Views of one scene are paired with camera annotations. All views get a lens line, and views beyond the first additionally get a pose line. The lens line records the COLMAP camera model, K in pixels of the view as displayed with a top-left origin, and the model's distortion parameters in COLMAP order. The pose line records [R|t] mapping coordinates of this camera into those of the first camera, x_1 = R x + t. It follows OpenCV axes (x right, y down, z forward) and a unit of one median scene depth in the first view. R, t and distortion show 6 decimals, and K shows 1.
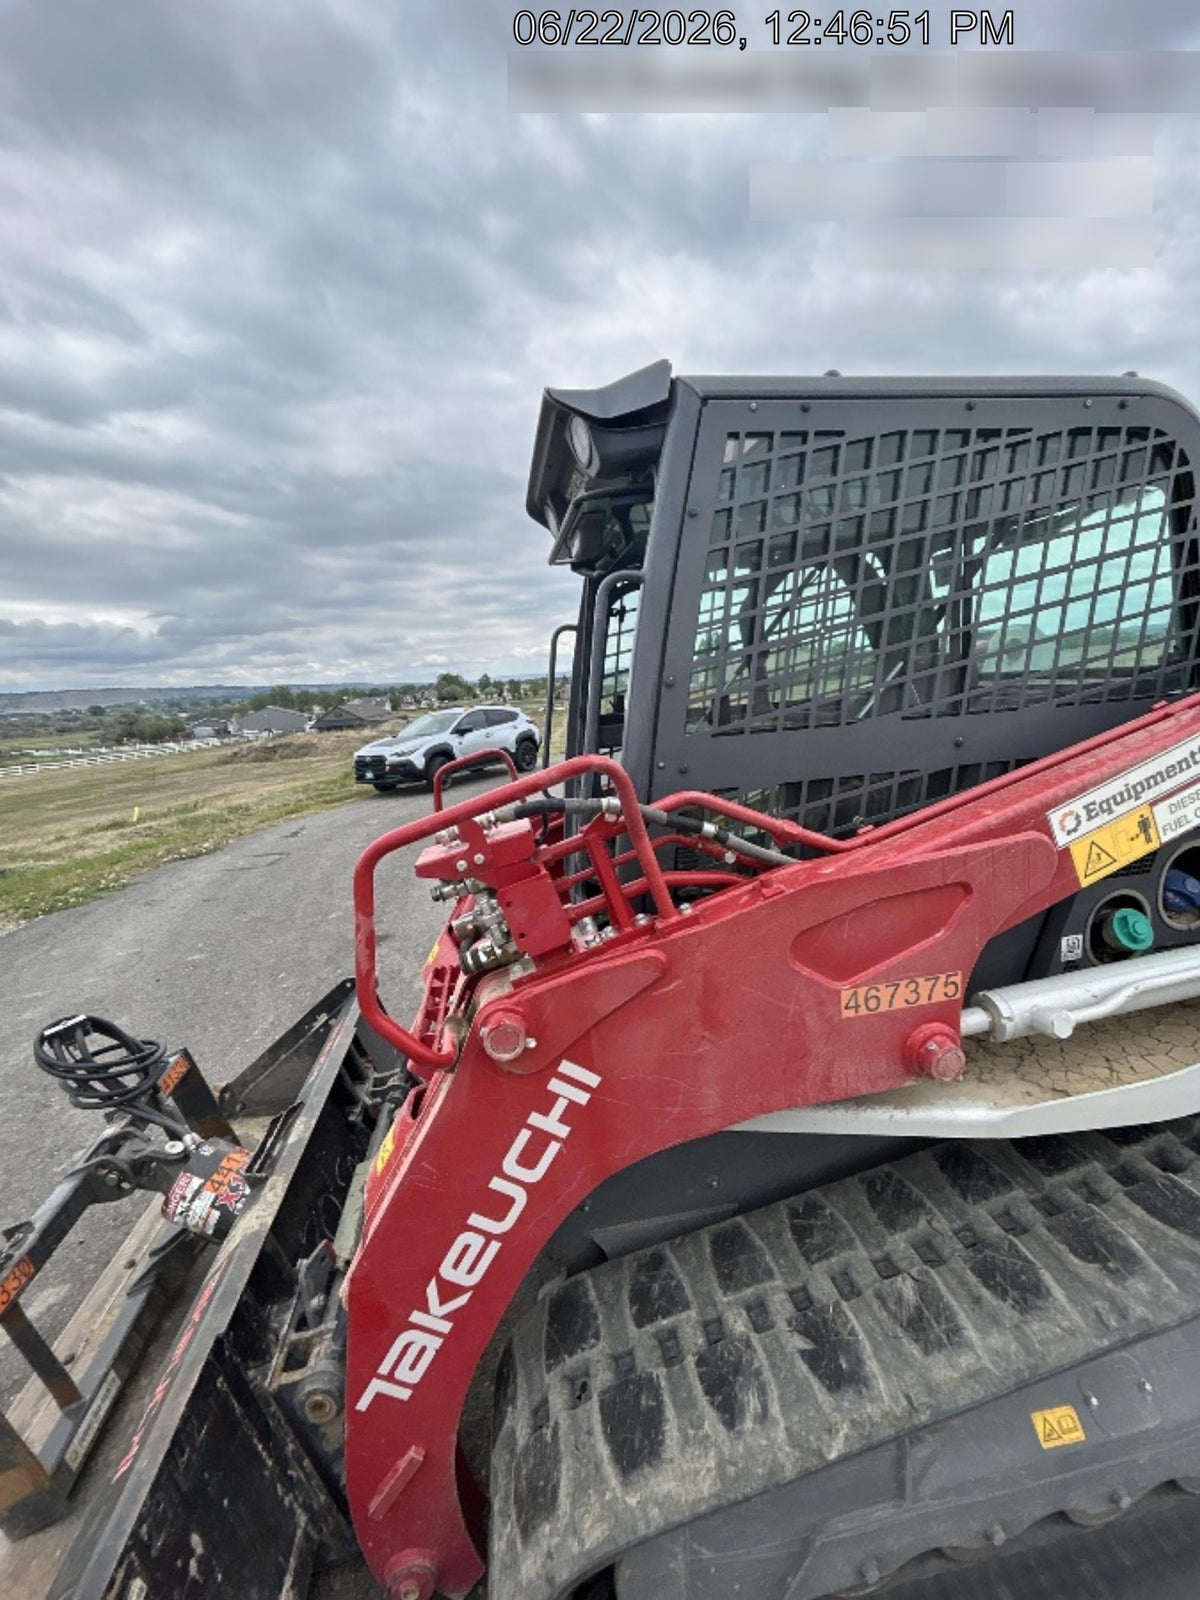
lens RADIAL K [[634.3, 0, 600.0], [0, 634.3, 800.0], [0, 0, 1]] dist [-0.007147, 0.000744]
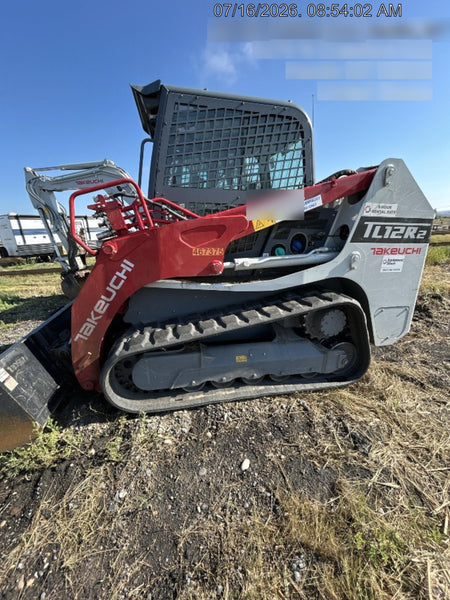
lens RADIAL K [[239.4, 0, 225.0], [0, 239.4, 300.0], [0, 0, 1]] dist [-0.009081, 0.000300]
pose [[0.994618, 0.071582, 0.074908, 0.459956], [-0.080521, 0.989002, 0.124061, 0.390069], [-0.065204, -0.129425, 0.989443, -0.587589]]
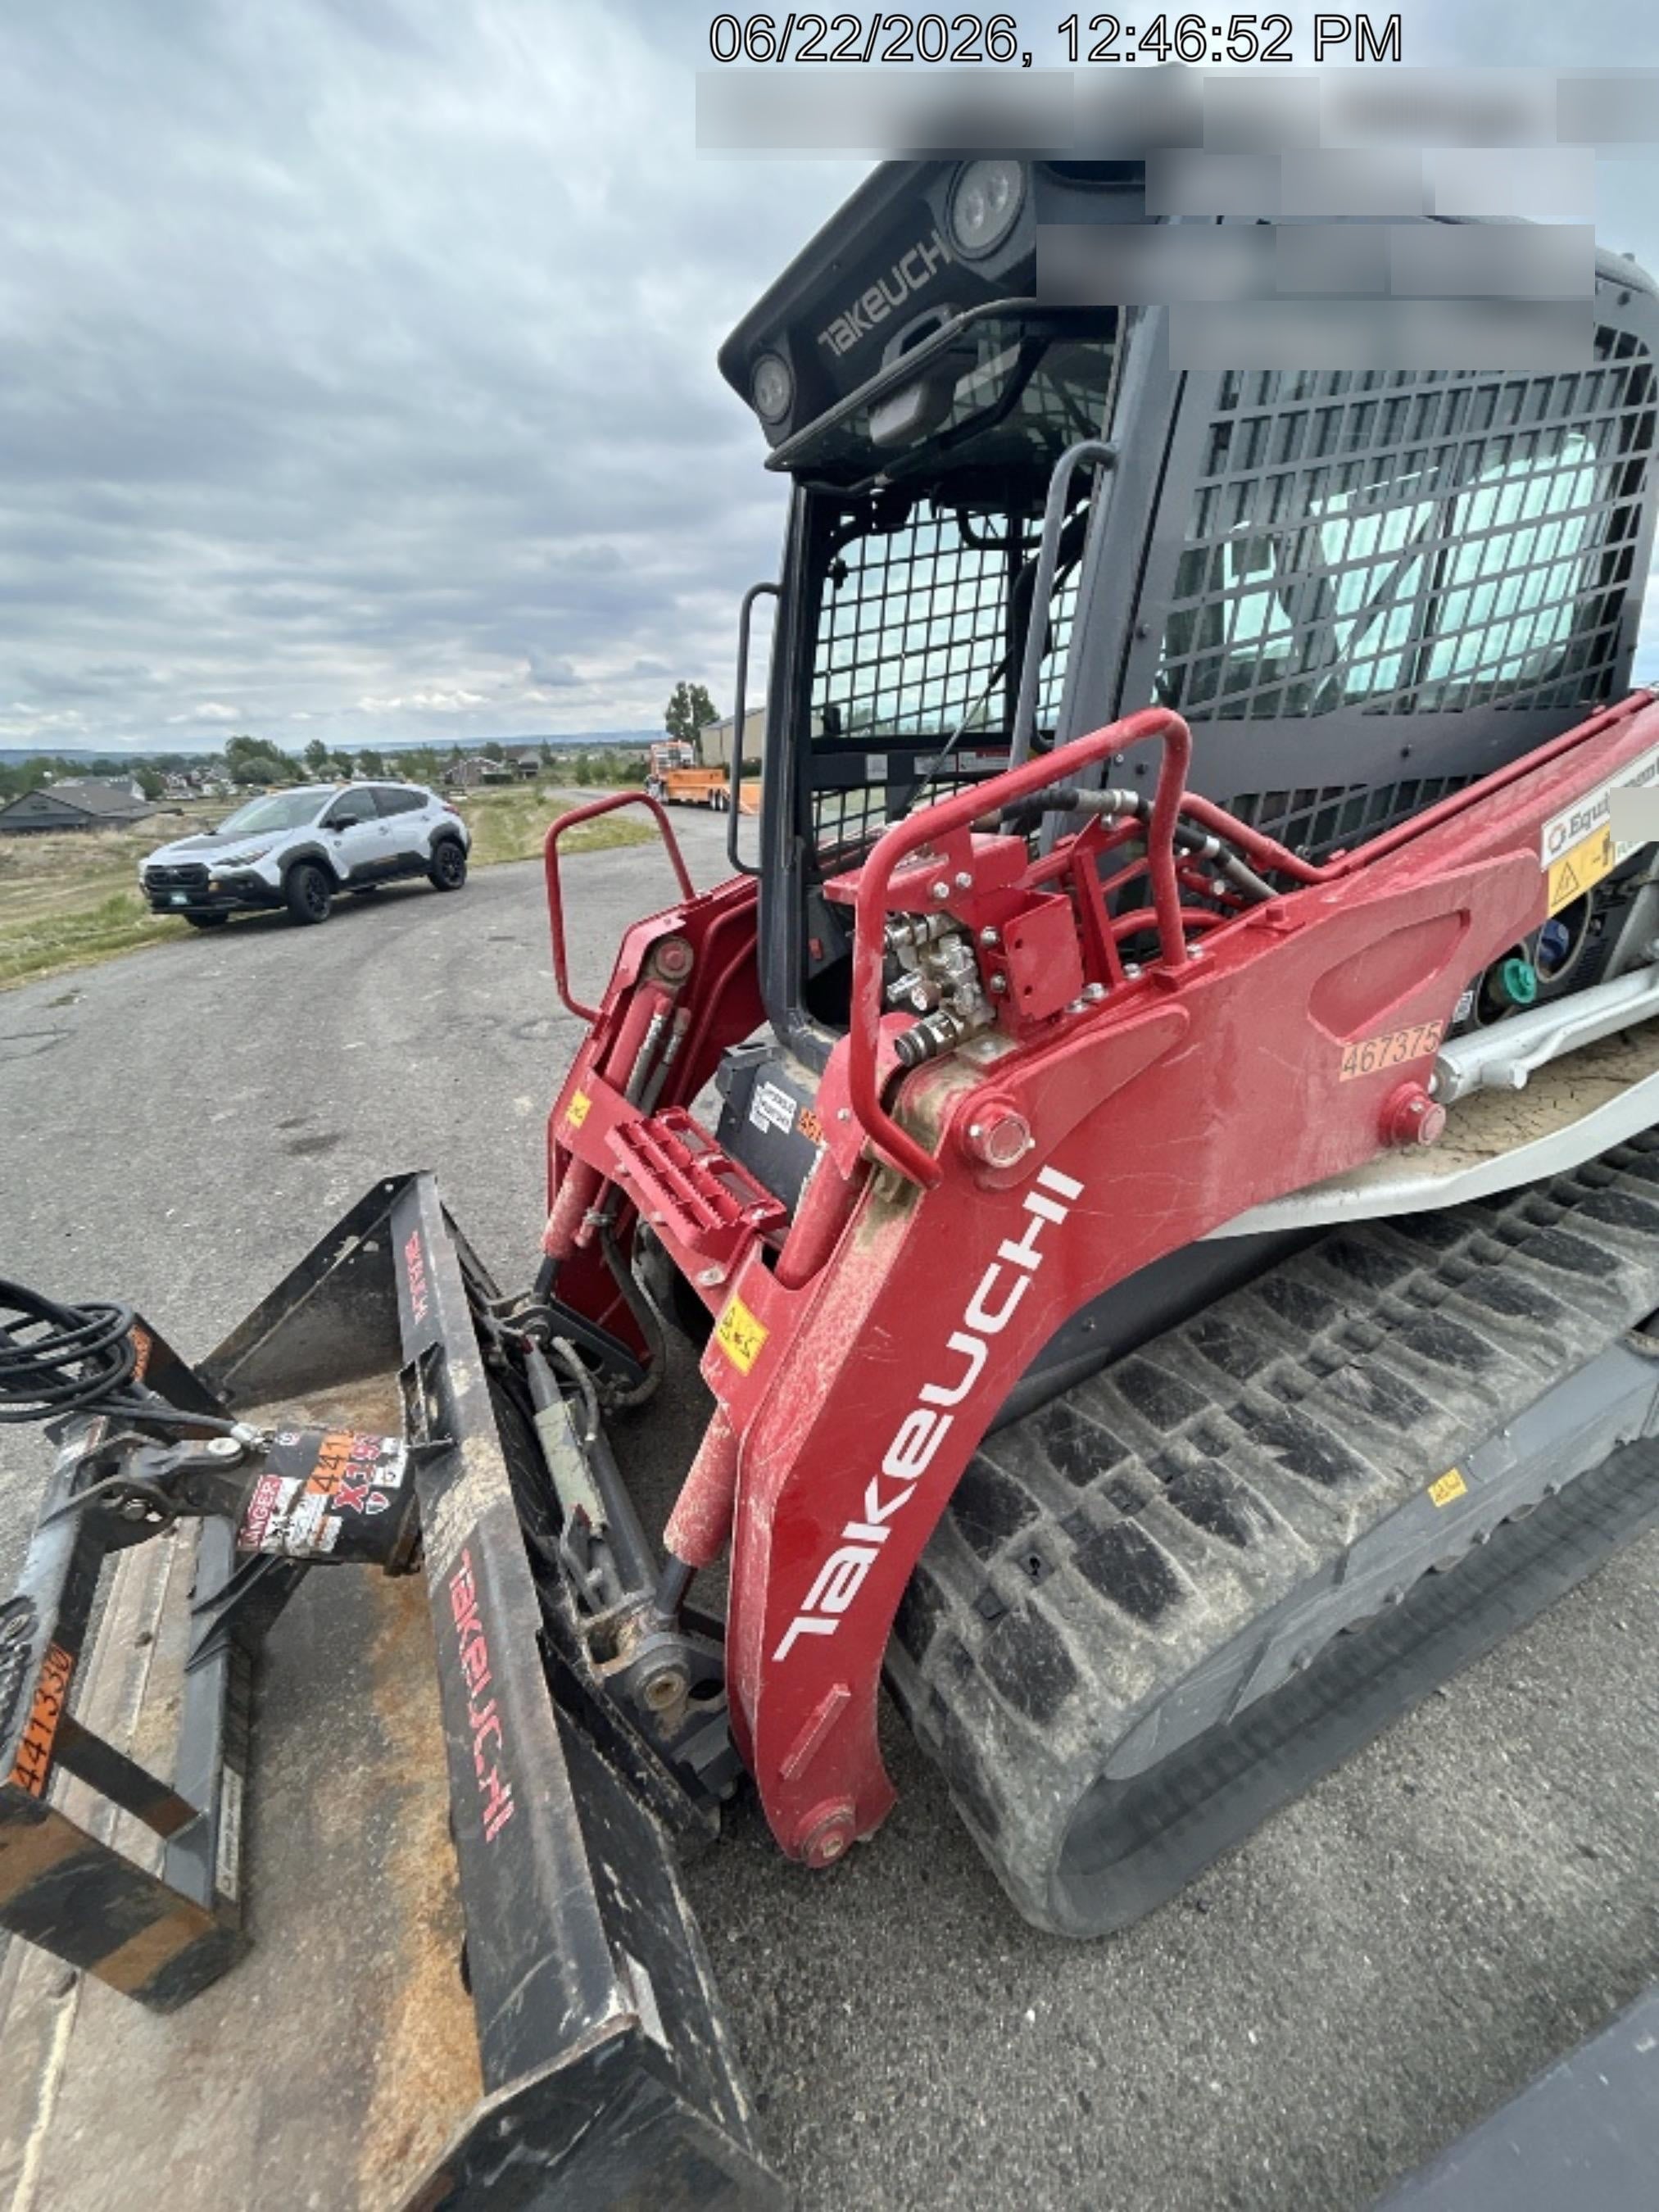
lens RADIAL K [[882.6, 0, 829.5], [0, 882.6, 1106.0], [0, 0, 1]] dist [-0.009081, 0.000300]
pose [[0.950570, -0.087237, 0.298004, -0.542312], [0.029621, 0.980823, 0.192638, 0.124988], [-0.309094, -0.174289, 0.934925, 0.121625]]
